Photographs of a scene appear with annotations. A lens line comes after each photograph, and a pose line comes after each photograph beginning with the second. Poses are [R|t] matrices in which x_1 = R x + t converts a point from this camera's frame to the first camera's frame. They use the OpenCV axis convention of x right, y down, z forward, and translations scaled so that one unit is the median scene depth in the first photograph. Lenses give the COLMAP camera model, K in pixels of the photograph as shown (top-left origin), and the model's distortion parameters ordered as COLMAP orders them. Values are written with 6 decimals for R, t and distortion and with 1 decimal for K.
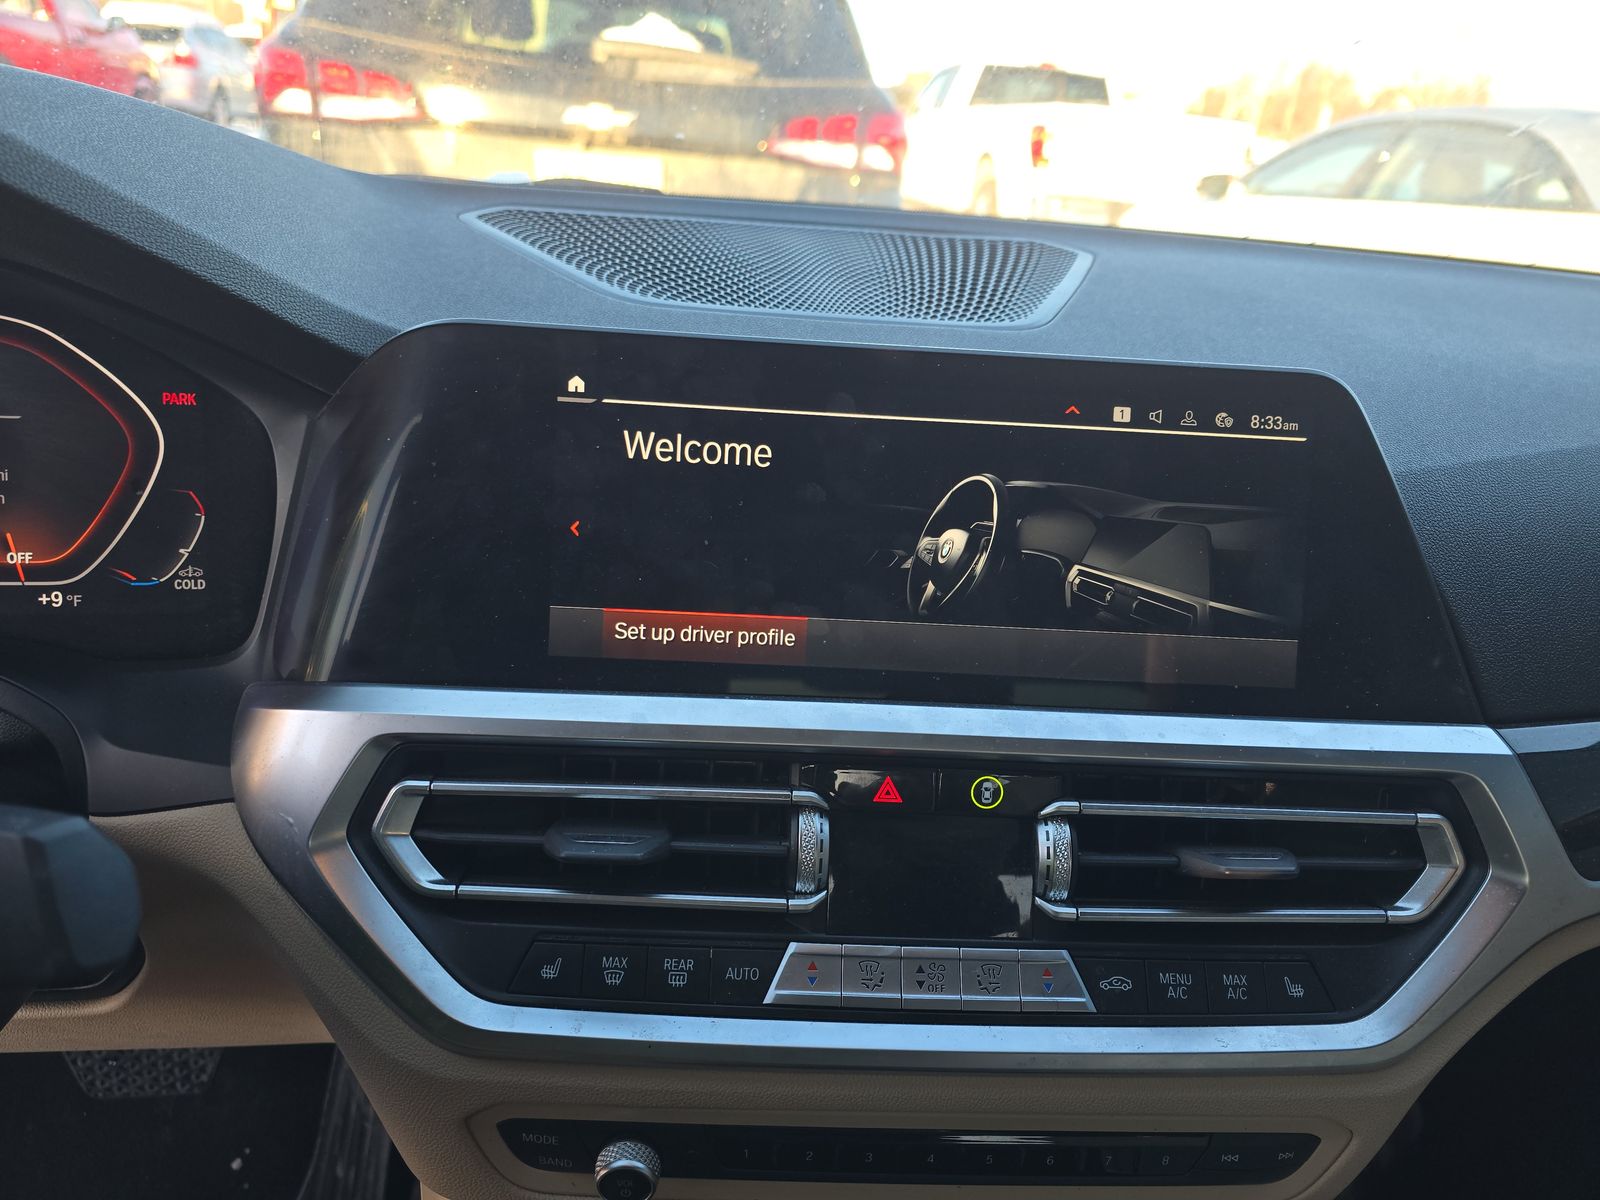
lens RADIAL K [[1264.1, 0, 802.6], [0, 1264.1, 600.6], [0, 0, 1]] dist [0.010400, -0.015134]
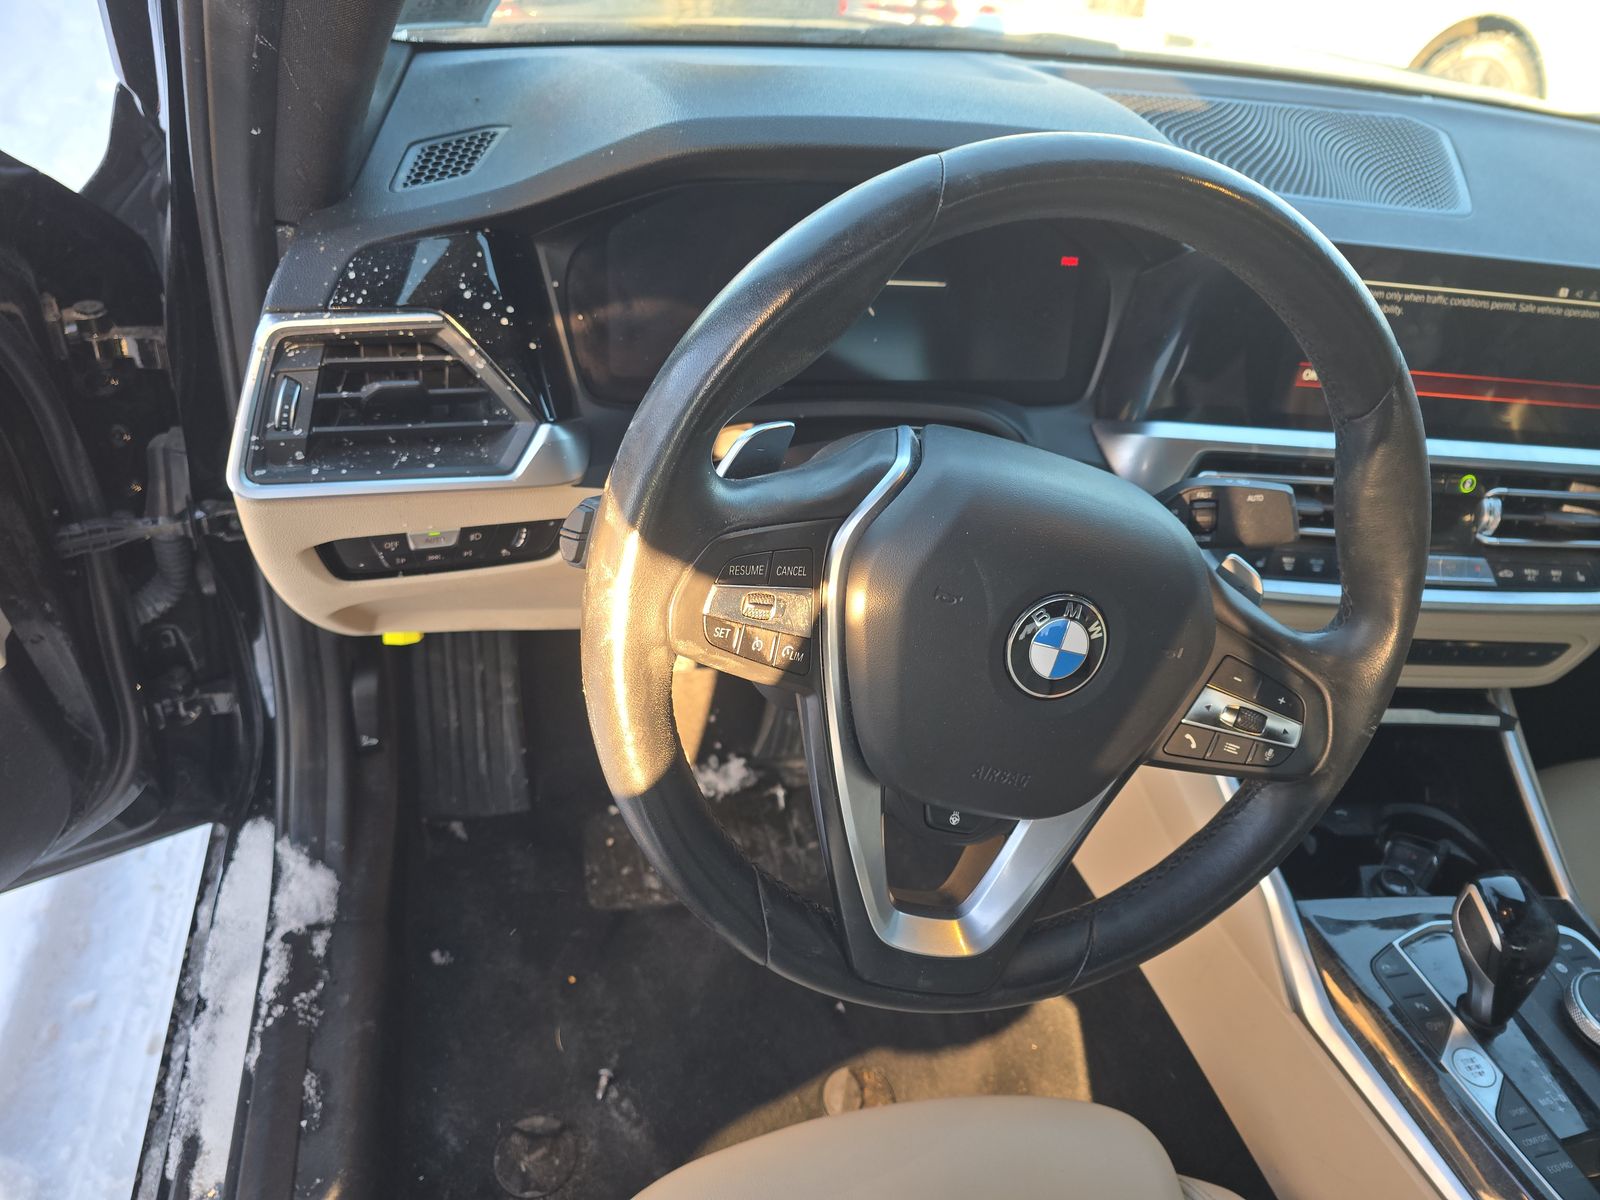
lens RADIAL K [[1264.1, 0, 797.3], [0, 1264.1, 599.7], [0, 0, 1]] dist [0.010400, -0.015134]
pose [[0.992310, 0.007031, 0.123574, -1.181122], [-0.046366, 0.946803, 0.318455, -0.273010], [-0.114761, -0.321736, 0.939849, -0.860490]]
